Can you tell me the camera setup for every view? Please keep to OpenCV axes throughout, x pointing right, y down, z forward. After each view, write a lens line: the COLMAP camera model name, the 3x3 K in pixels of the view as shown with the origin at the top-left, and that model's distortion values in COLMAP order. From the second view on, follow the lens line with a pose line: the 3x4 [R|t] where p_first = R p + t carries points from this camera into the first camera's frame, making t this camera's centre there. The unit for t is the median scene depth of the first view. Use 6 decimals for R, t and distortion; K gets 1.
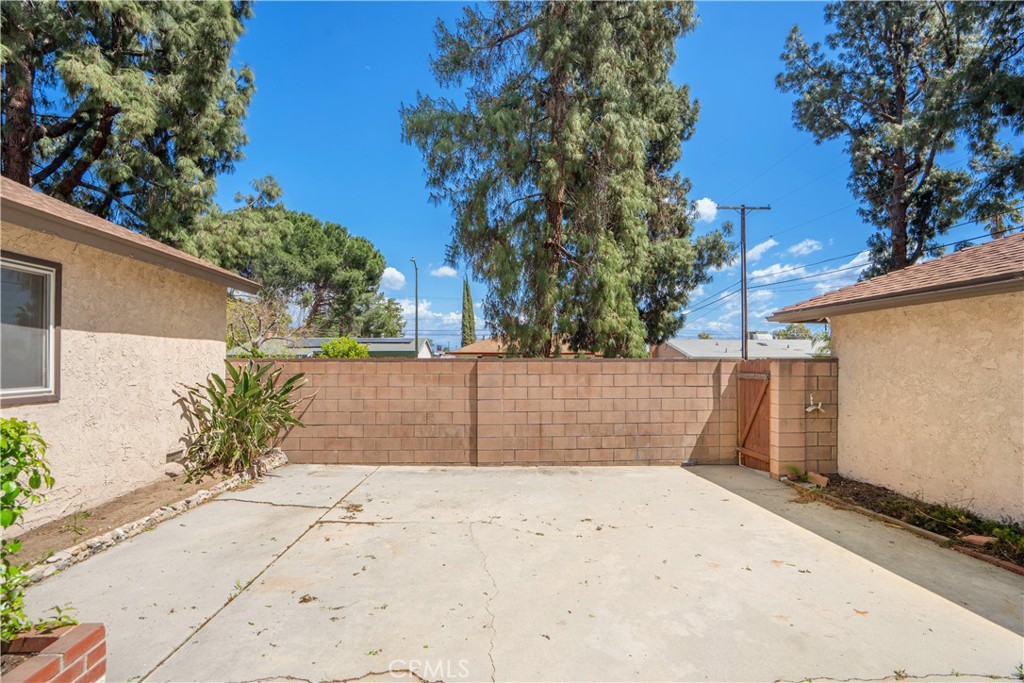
lens RADIAL K [[464.8, 0, 513.8], [0, 464.8, 352.8], [0, 0, 1]] dist [-0.027811, 0.000245]
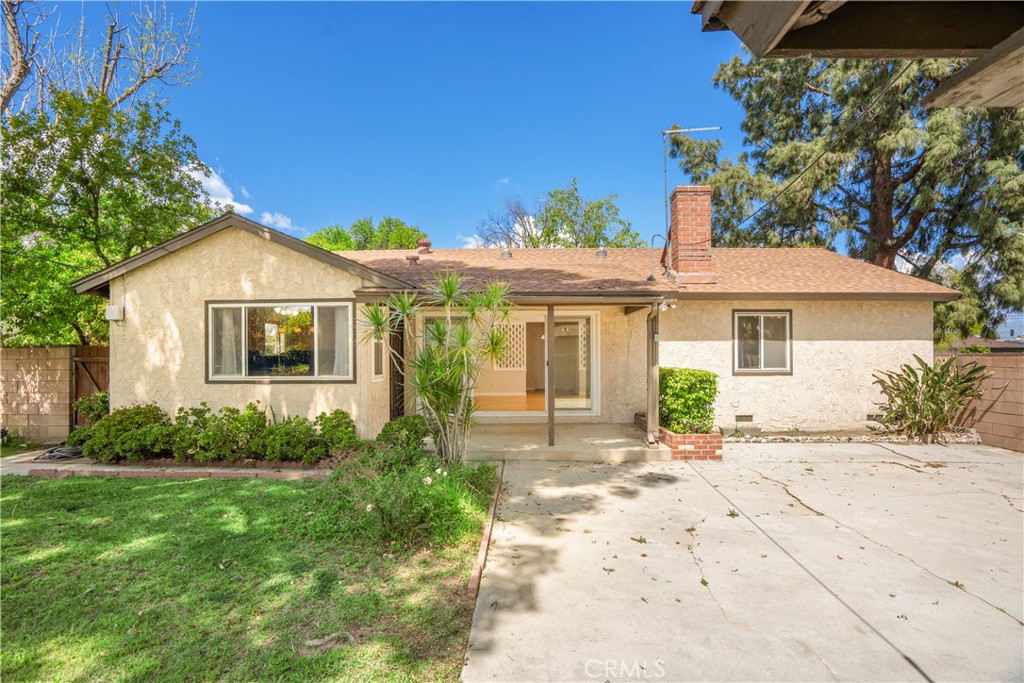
lens RADIAL K [[464.8, 0, 513.8], [0, 464.8, 352.8], [0, 0, 1]] dist [-0.027811, 0.000245]
pose [[-0.080534, -0.005374, -0.996737, 0.903728], [0.022478, 0.999721, -0.007206, -0.007452], [0.996498, -0.022985, -0.080391, -0.086712]]
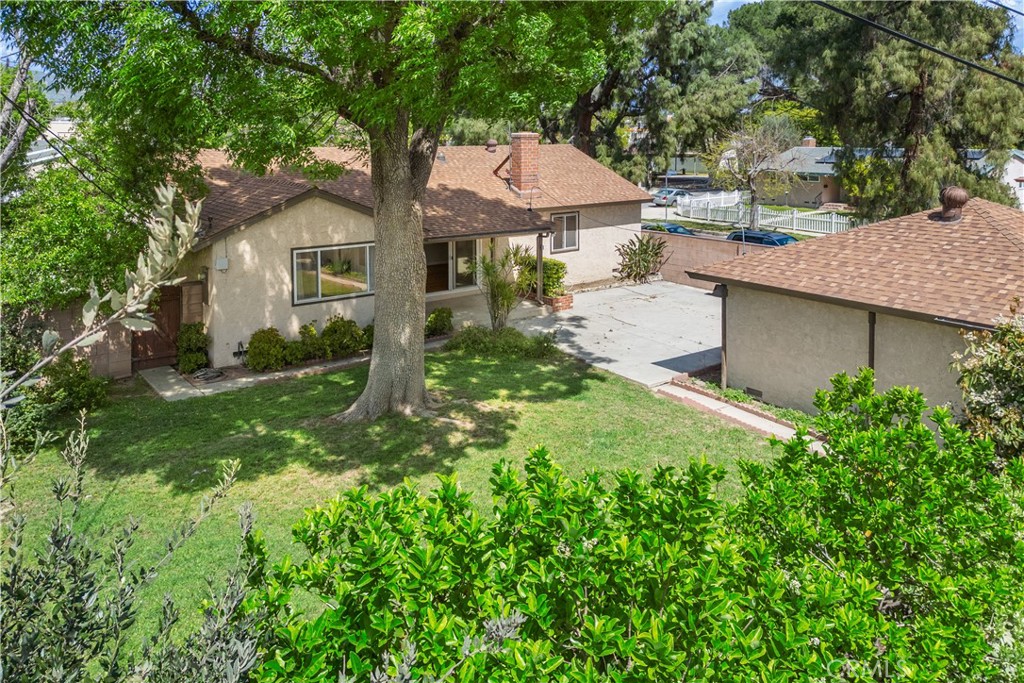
lens RADIAL K [[748.1, 0, 512.0], [0, 748.1, 341.5], [0, 0, 1]] dist [0.000749, 0.000045]
pose [[0.563419, 0.197904, -0.802118, 2.506534], [0.038602, 0.963519, 0.264840, -0.553917], [0.825269, -0.180179, 0.535225, -1.913780]]
